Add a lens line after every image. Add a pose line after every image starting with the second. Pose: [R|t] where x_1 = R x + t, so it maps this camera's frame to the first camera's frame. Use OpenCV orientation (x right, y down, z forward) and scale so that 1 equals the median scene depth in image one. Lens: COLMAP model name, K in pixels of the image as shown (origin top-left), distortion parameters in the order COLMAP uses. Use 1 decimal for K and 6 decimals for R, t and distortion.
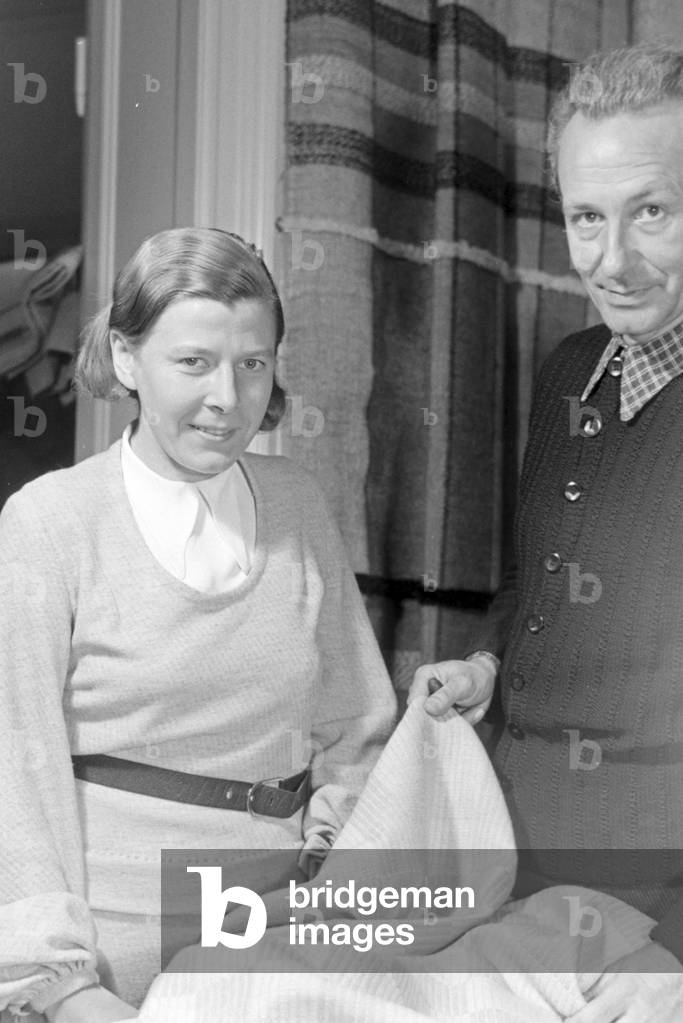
lens RADIAL K [[2222.1, 0, 339.7], [0, 2222.1, 511.8], [0, 0, 1]] dist [0.116400, 0.000000]
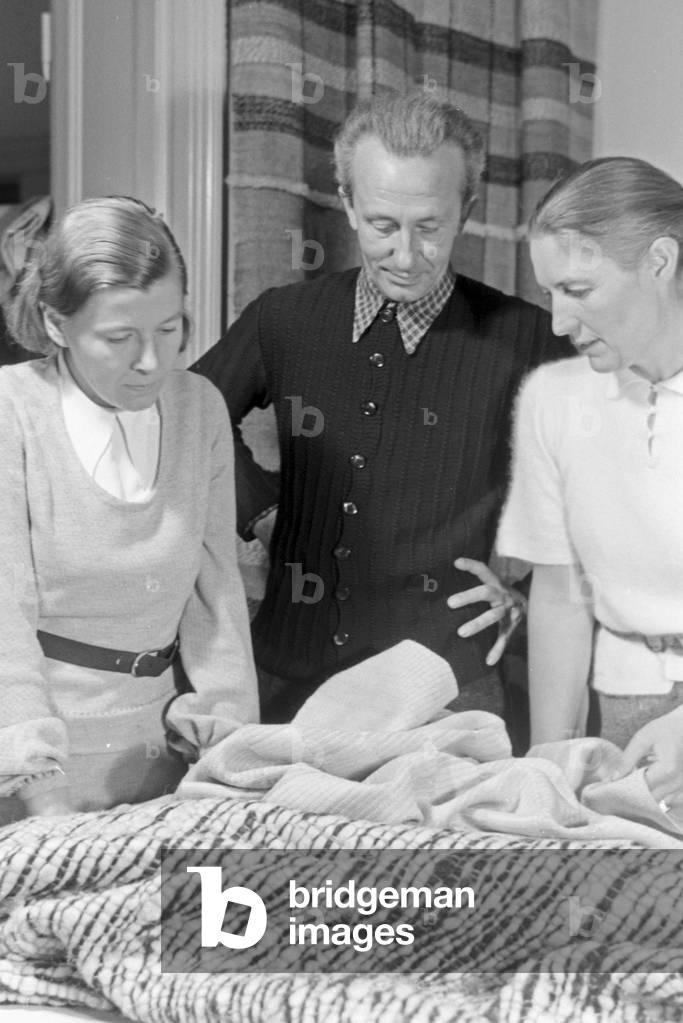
lens RADIAL K [[2222.1, 0, 342.6], [0, 2222.1, 511.6], [0, 0, 1]] dist [0.116400, 0.000000]
pose [[0.998875, -0.011482, 0.045999, -0.020930], [0.009474, 0.999002, 0.043642, -0.004282], [-0.046454, -0.043157, 0.997988, -0.189333]]
